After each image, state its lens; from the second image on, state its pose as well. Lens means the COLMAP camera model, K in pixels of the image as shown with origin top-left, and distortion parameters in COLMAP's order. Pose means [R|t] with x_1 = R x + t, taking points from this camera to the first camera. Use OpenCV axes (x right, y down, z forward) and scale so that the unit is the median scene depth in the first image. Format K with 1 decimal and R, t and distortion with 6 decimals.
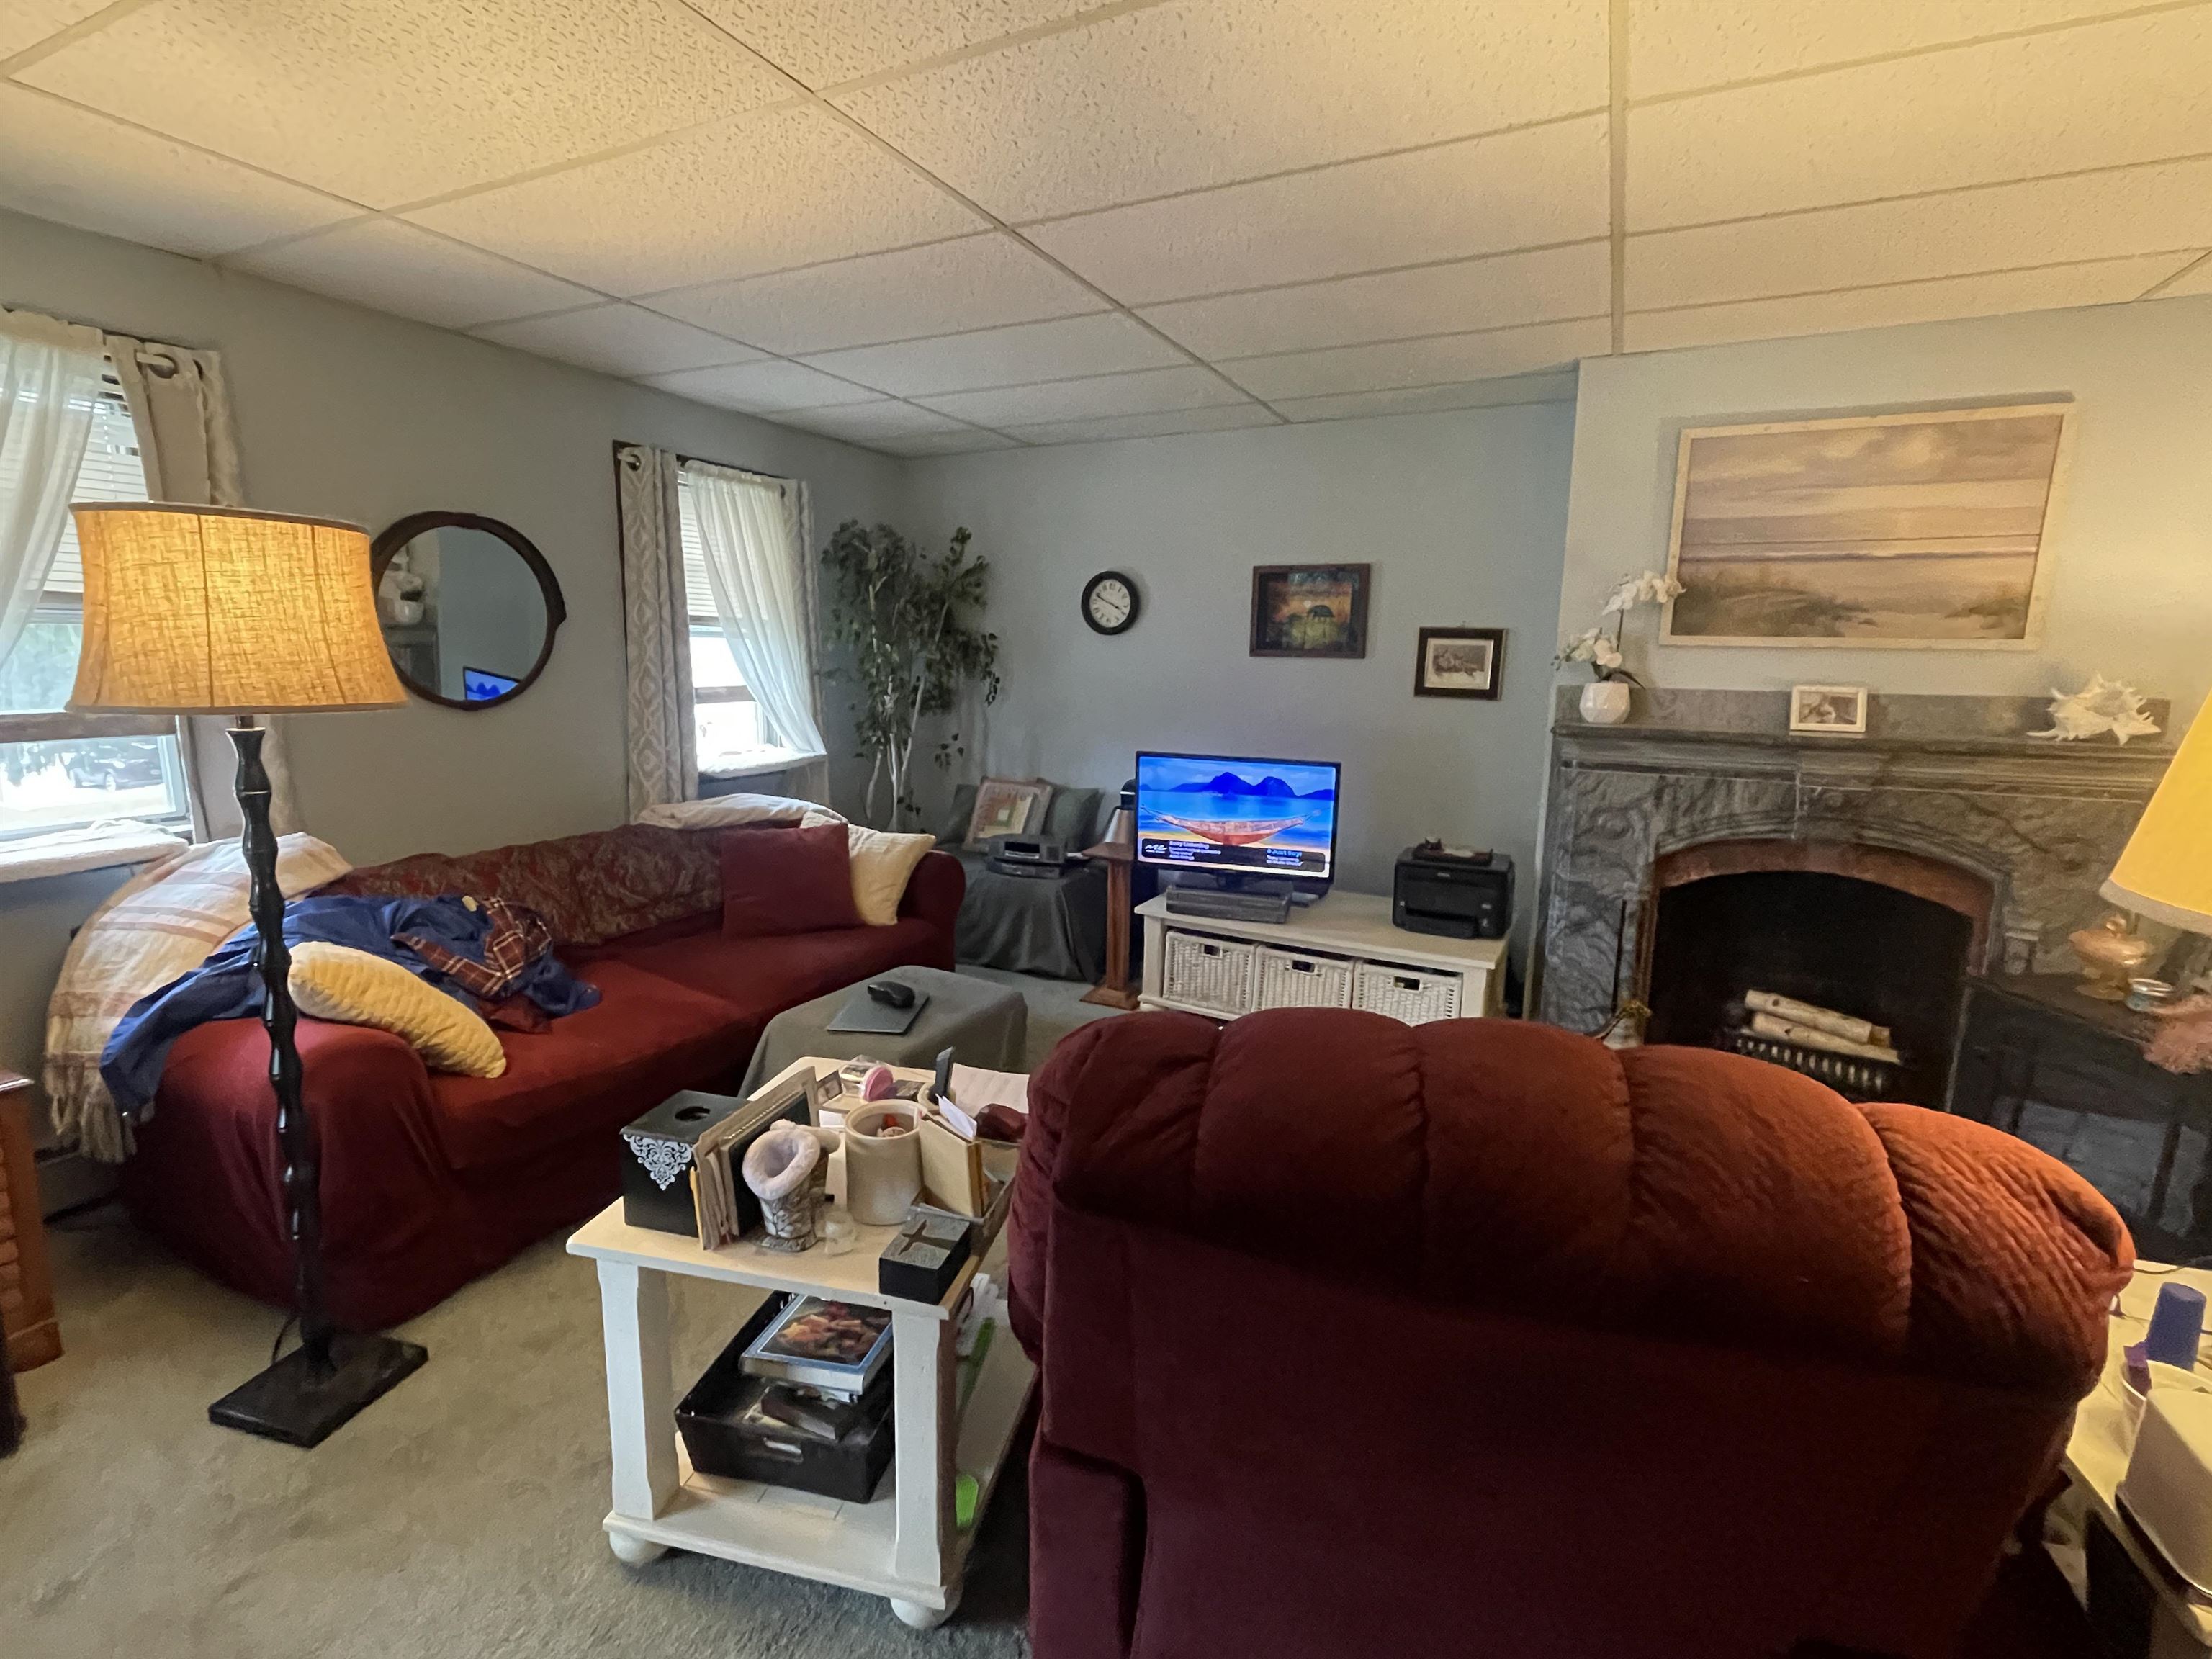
lens RADIAL K [[1023.5, 0, 1124.8], [0, 1023.5, 834.3], [0, 0, 1]] dist [-0.008356, 0.004832]
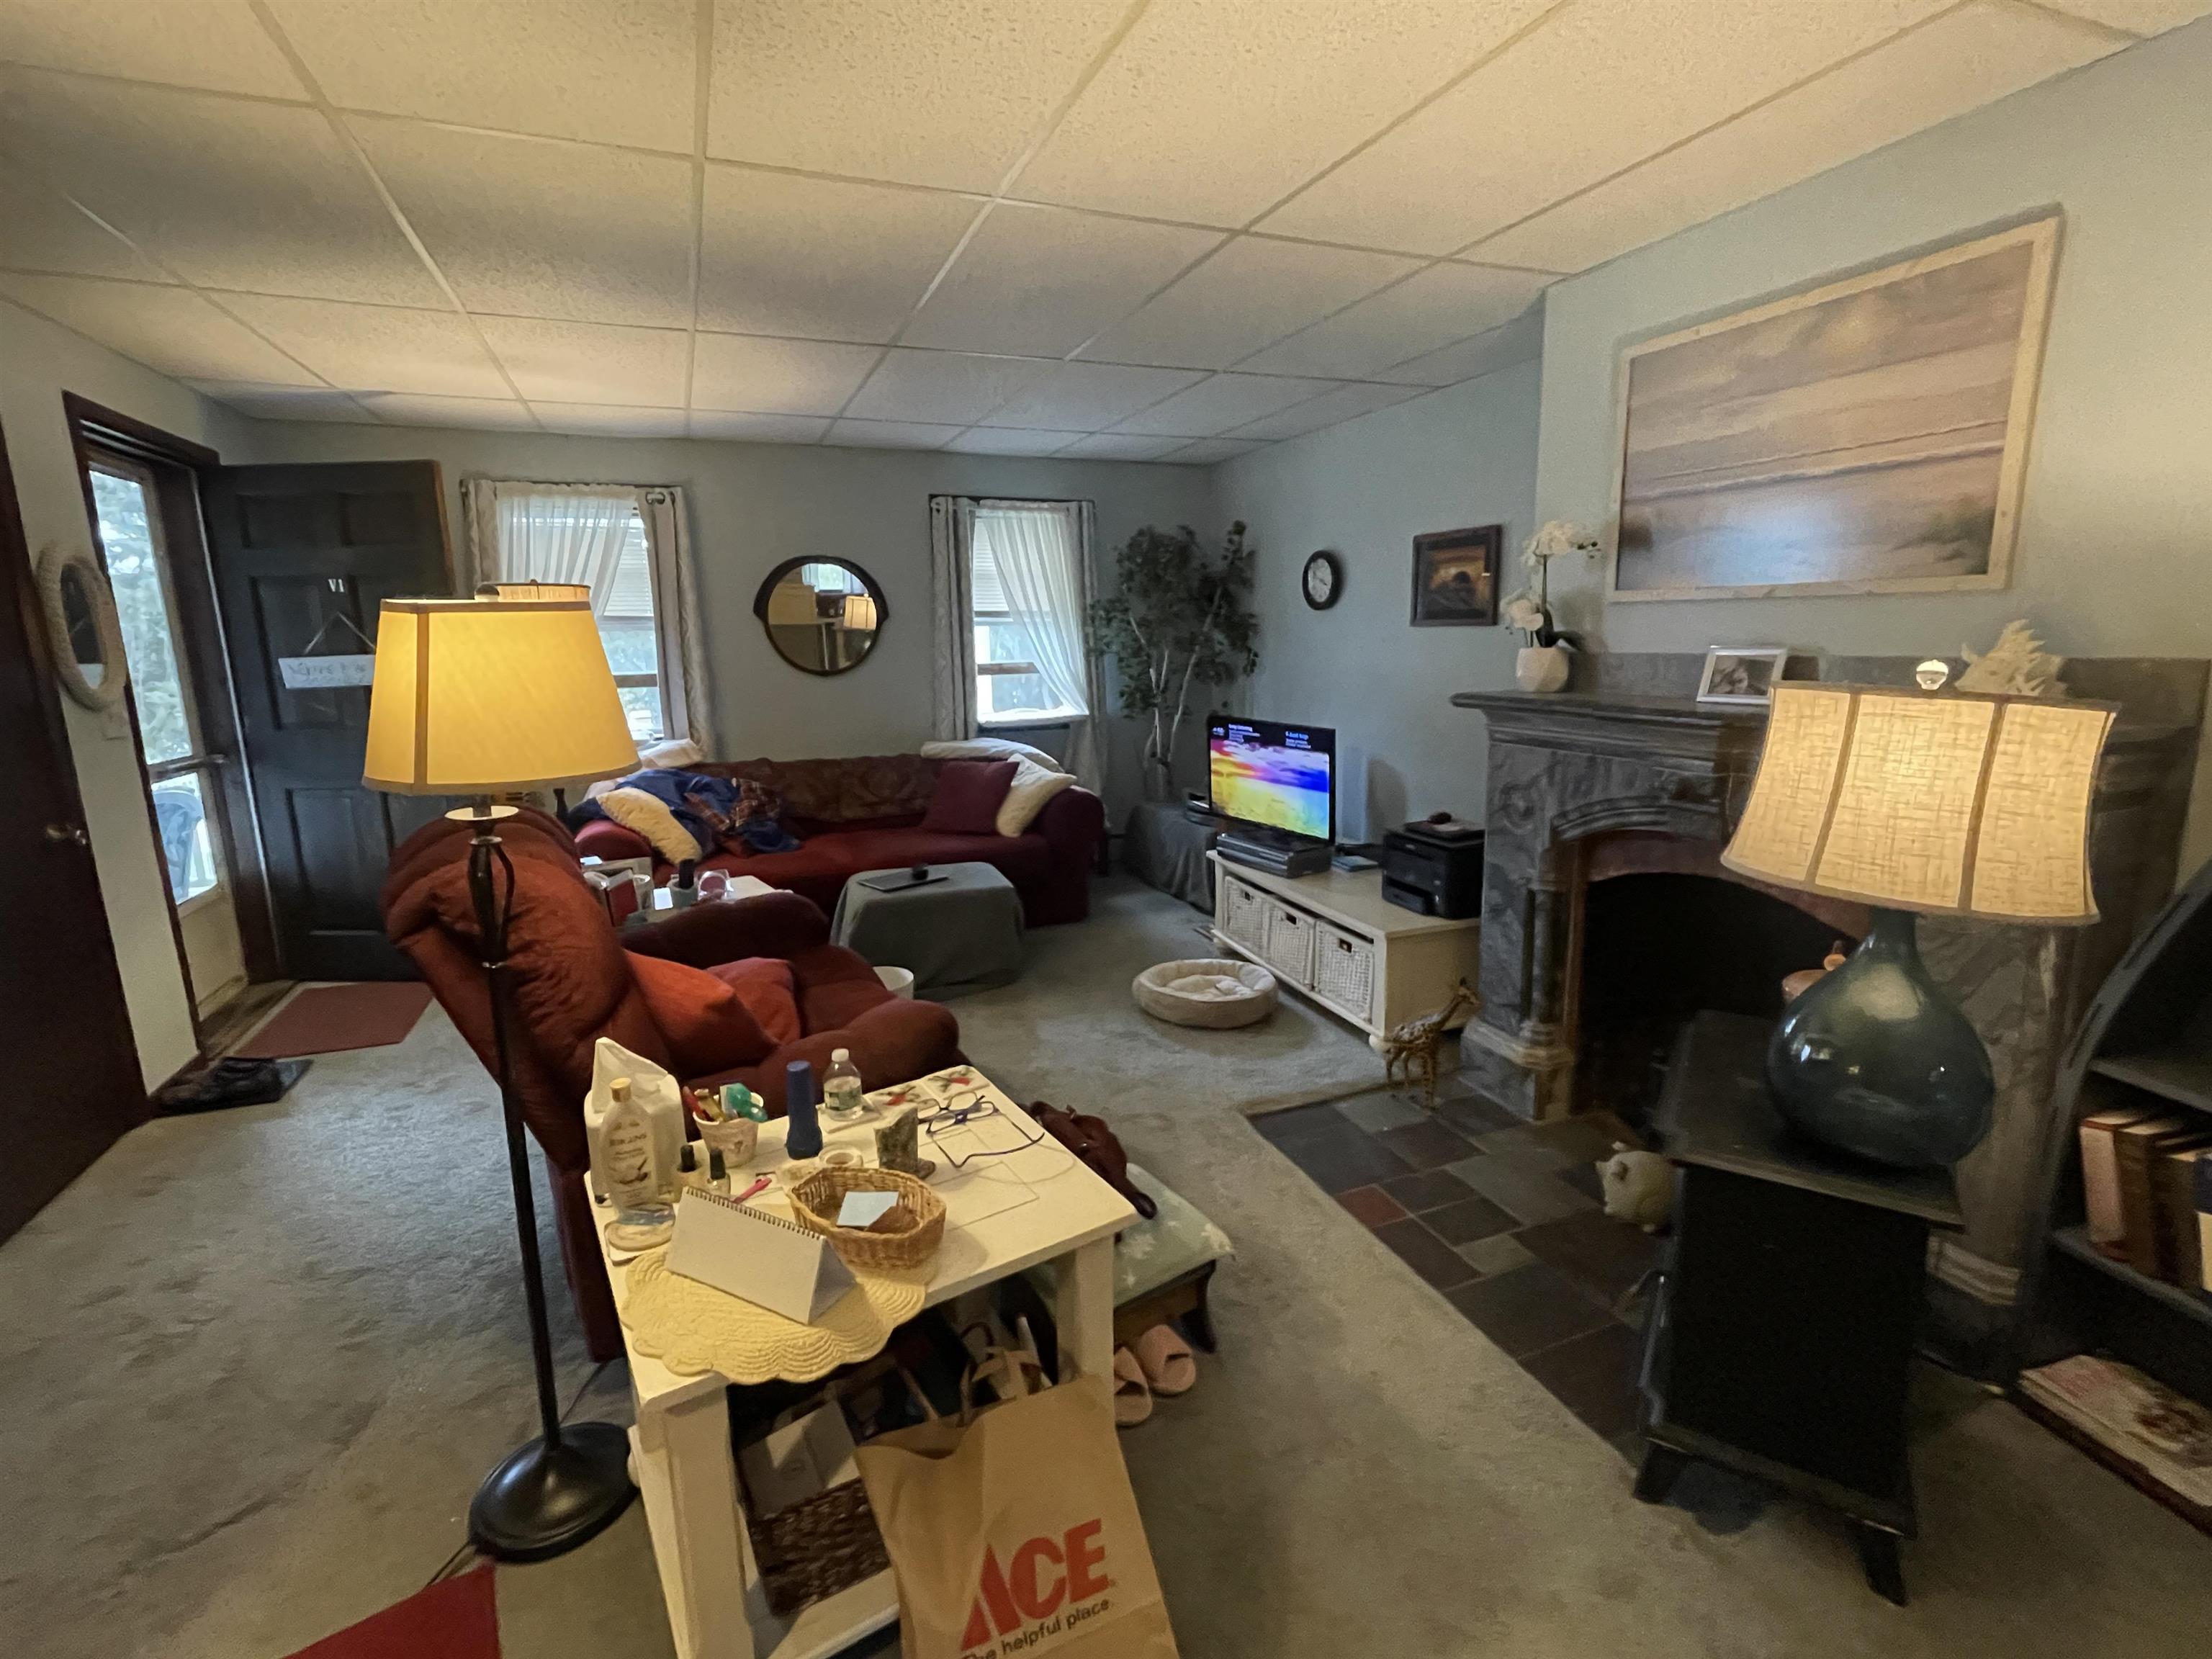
lens RADIAL K [[1023.5, 0, 1105.4], [0, 1023.5, 832.2], [0, 0, 1]] dist [-0.008356, 0.004832]
pose [[0.745126, 0.102074, -0.659066, 0.784068], [-0.090600, 0.994550, 0.051602, 0.002154], [0.660741, 0.021261, 0.750313, 0.071658]]
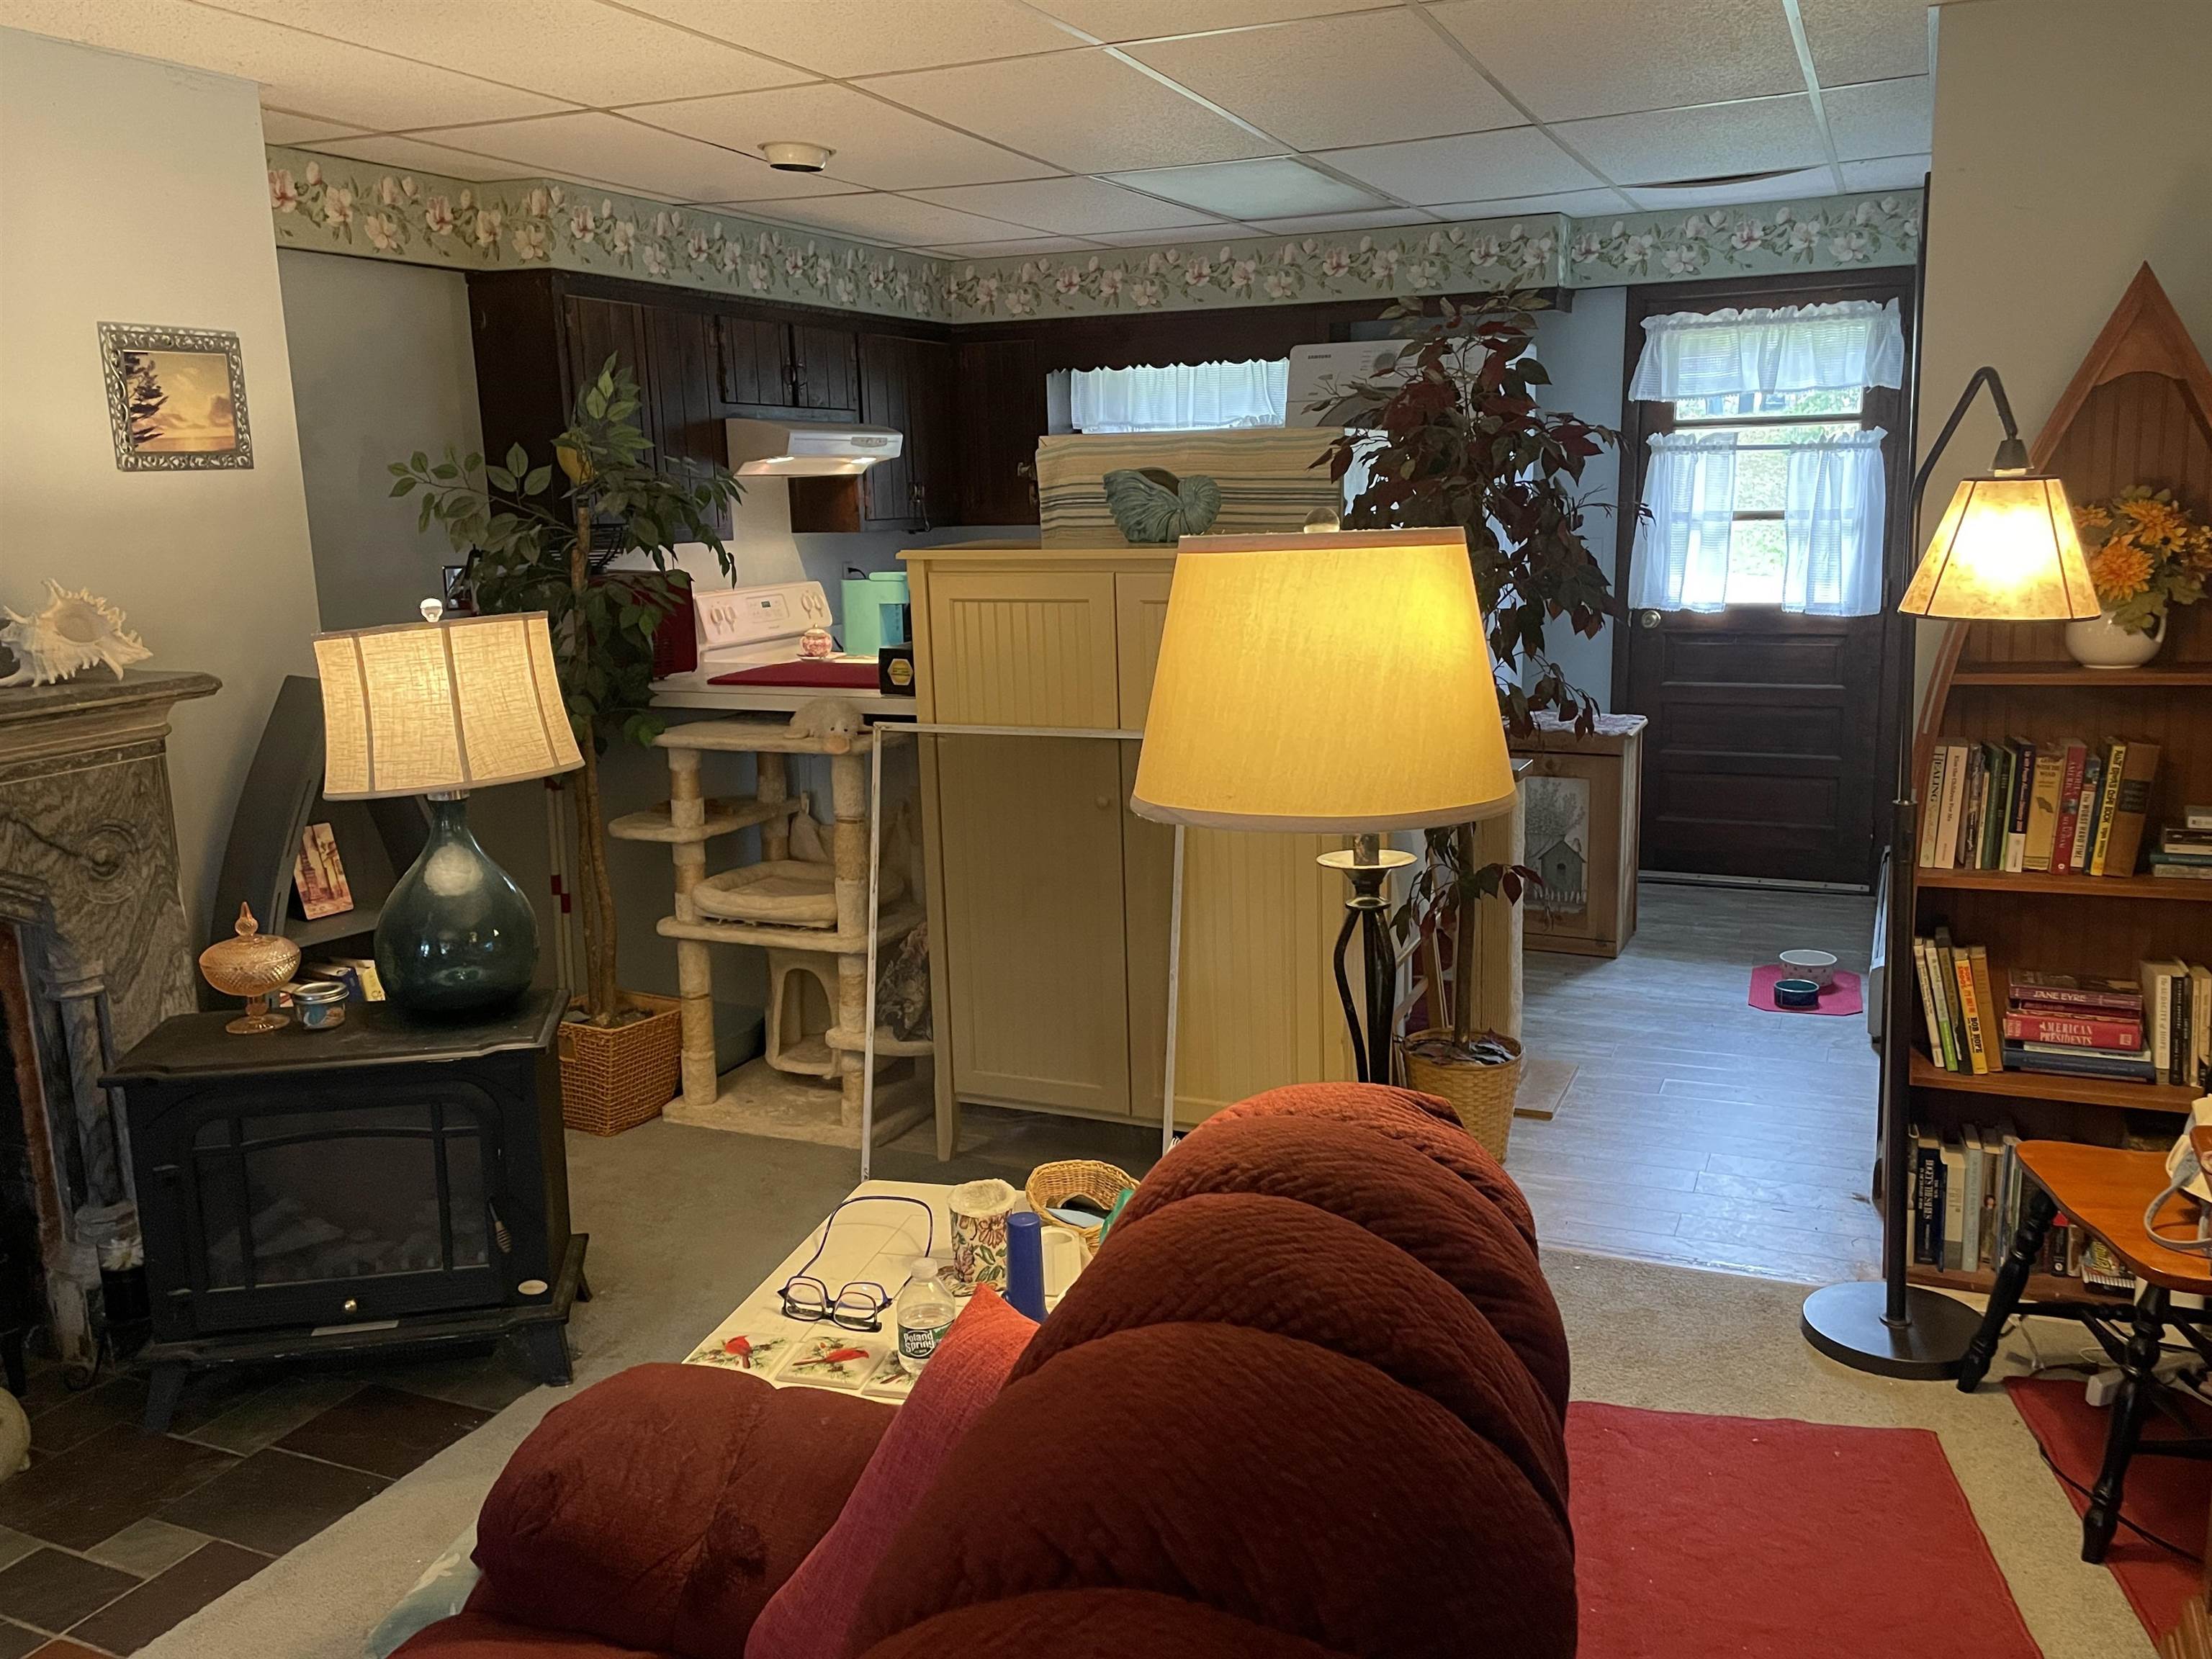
lens RADIAL K [[1763.2, 0, 1111.8], [0, 1763.2, 832.9], [0, 0, 1]] dist [0.015130, 0.004000]
pose [[-0.037665, -0.208416, 0.977315, -0.183346], [0.205495, 0.955491, 0.211681, -0.083753], [-0.977933, 0.208807, 0.006840, 0.290003]]
